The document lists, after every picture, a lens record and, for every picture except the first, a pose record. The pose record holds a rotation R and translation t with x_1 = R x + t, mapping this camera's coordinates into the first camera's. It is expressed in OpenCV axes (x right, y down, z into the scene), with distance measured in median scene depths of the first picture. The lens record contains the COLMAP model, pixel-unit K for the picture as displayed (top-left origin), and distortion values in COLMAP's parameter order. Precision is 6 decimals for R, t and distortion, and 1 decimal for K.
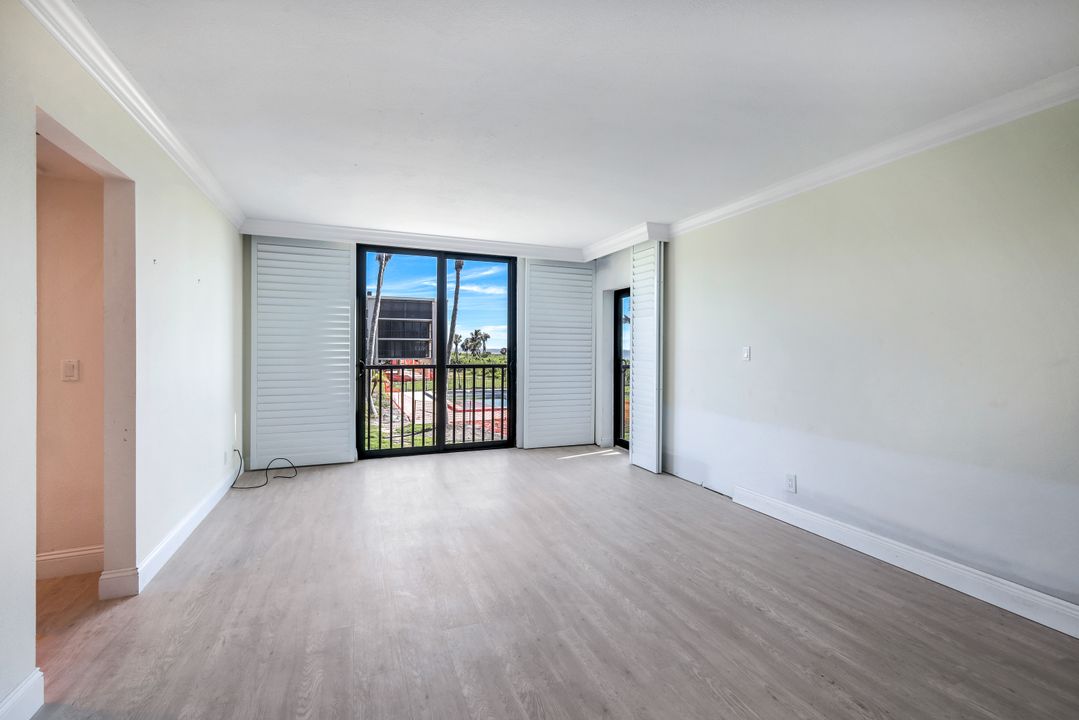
lens RADIAL K [[472.3, 0, 543.0], [0, 472.3, 355.1], [0, 0, 1]] dist [0.001230, 0.000109]
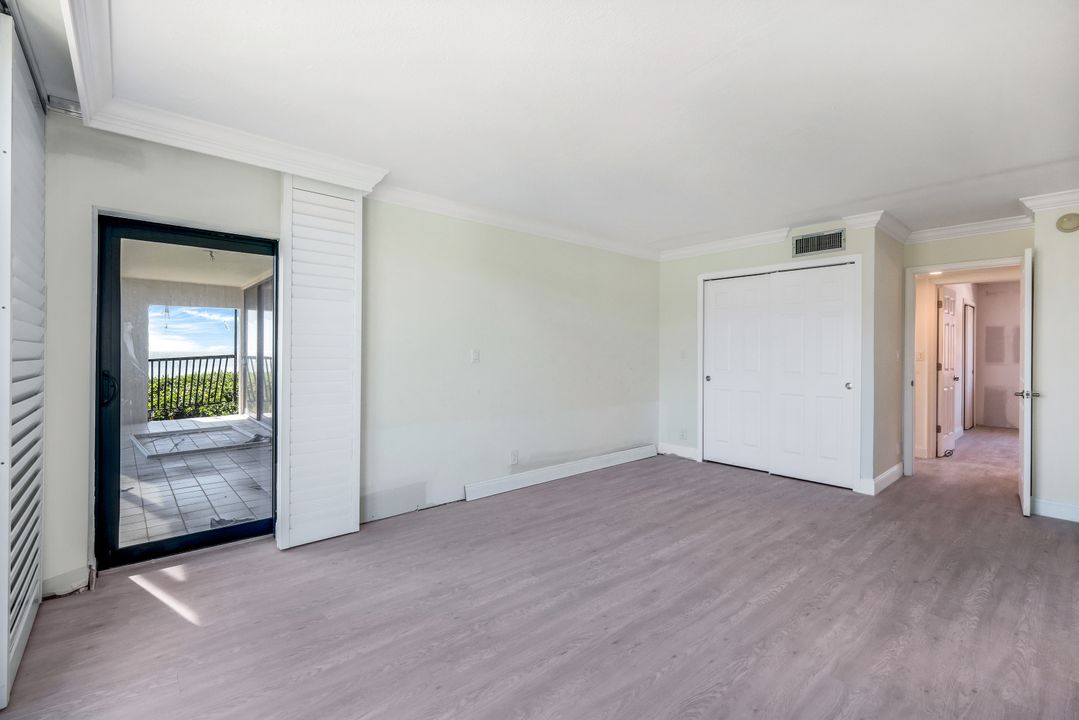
lens RADIAL K [[472.3, 0, 543.0], [0, 472.3, 355.1], [0, 0, 1]] dist [0.001230, 0.000109]
pose [[-0.327821, -0.016727, 0.944592, -0.856803], [0.003640, 0.999813, 0.018968, -0.034546], [-0.944733, 0.009656, -0.327699, 1.648967]]
